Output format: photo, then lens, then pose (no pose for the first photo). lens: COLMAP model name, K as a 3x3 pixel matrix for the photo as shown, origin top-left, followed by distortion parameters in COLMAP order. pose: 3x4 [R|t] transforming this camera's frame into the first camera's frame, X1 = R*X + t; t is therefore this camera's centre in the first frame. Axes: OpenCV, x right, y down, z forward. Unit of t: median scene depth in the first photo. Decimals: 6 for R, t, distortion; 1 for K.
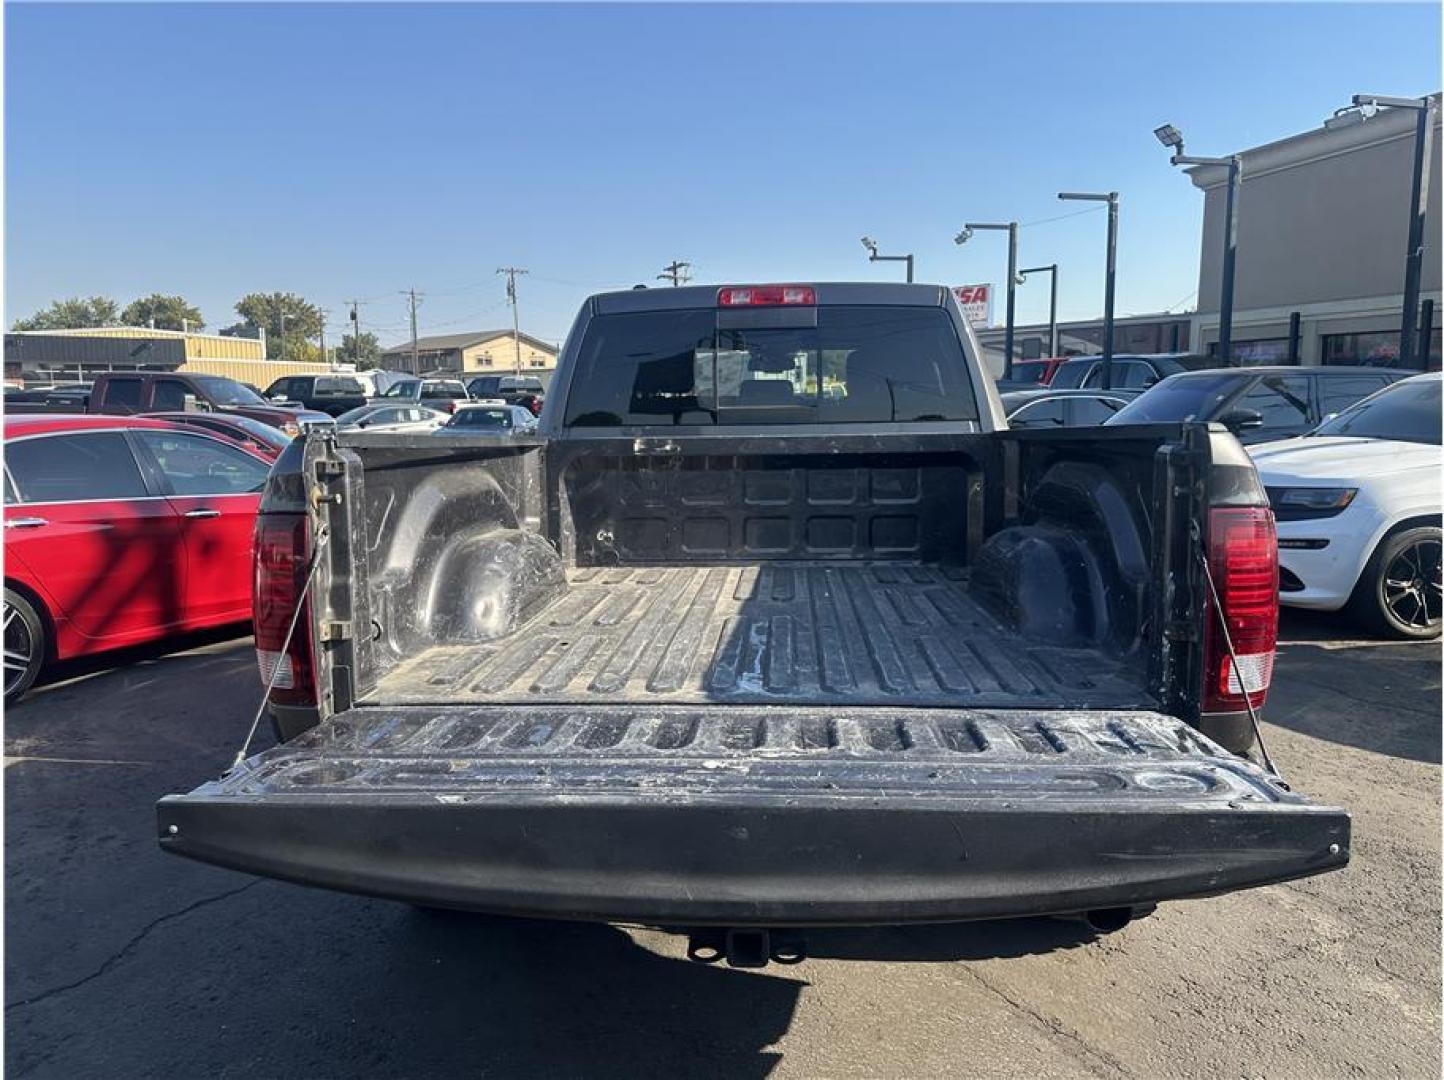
lens RADIAL K [[1012.1, 0, 719.7], [0, 1012.1, 544.6], [0, 0, 1]] dist [0.030013, -0.029616]
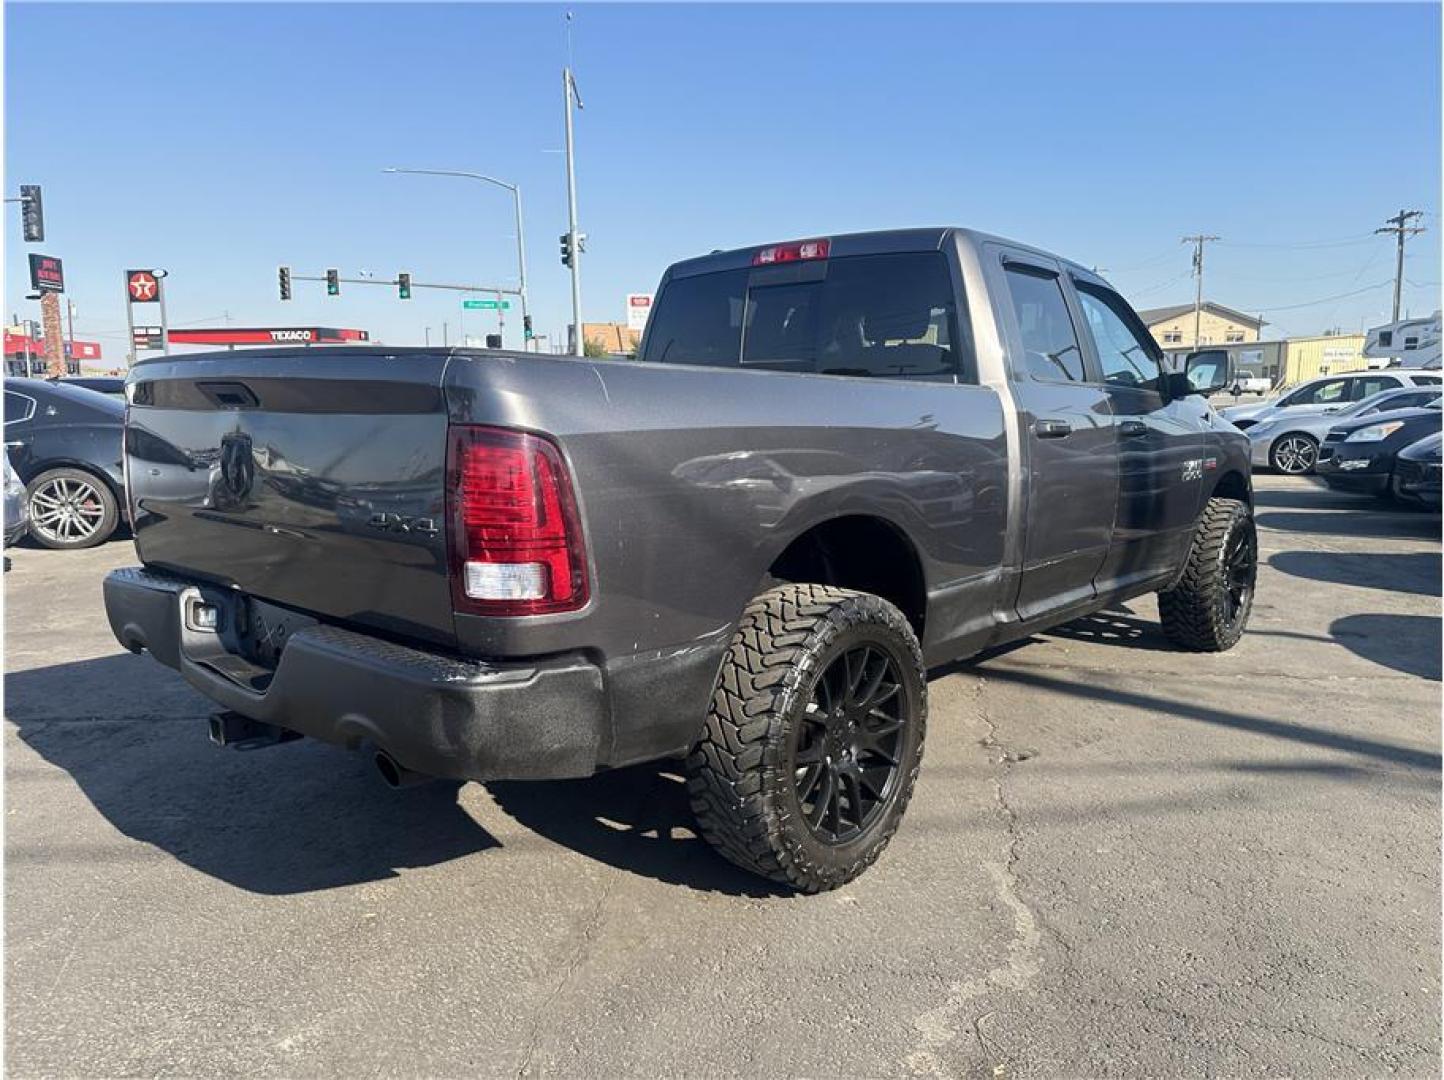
lens RADIAL K [[1012.1, 0, 719.7], [0, 1012.1, 537.9], [0, 0, 1]] dist [0.030013, -0.029616]
pose [[0.793452, 0.099994, -0.600363, 0.397885], [-0.092167, 0.994776, 0.043877, 0.003212], [0.601614, 0.020519, 0.798523, 0.086102]]
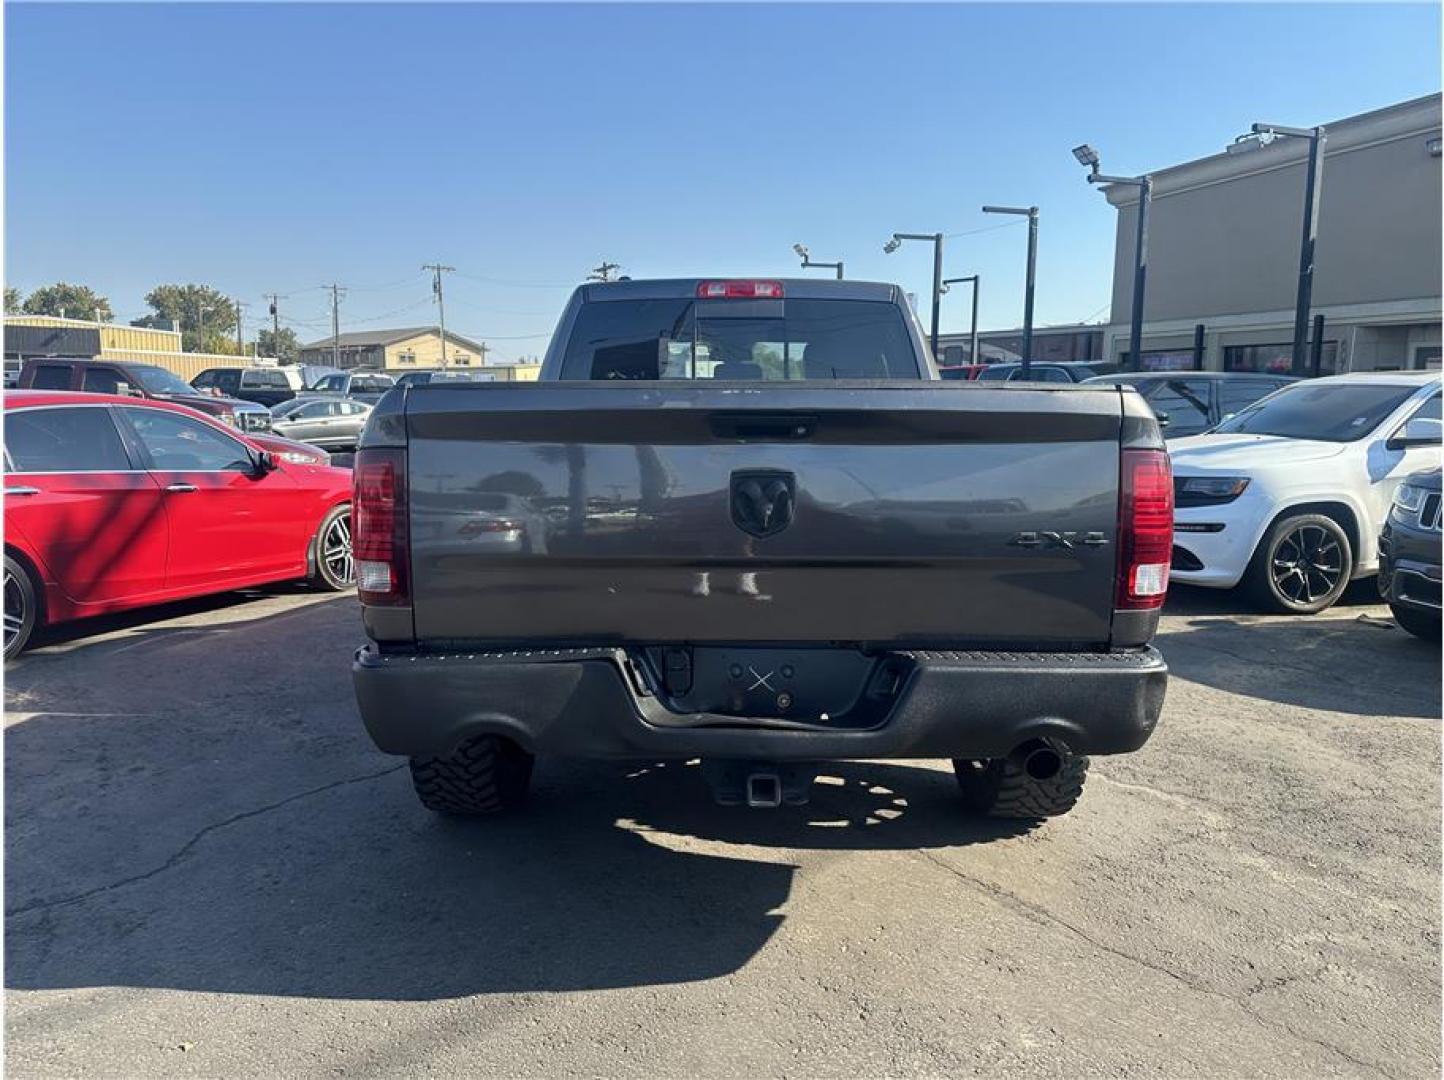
lens RADIAL K [[1012.1, 0, 705.2], [0, 1012.1, 543.9], [0, 0, 1]] dist [0.030013, -0.029616]
pose [[0.998067, 0.009320, 0.061440, -0.036578], [-0.009065, 0.999949, -0.004443, 0.026679], [-0.061478, 0.003878, 0.998101, -0.074180]]
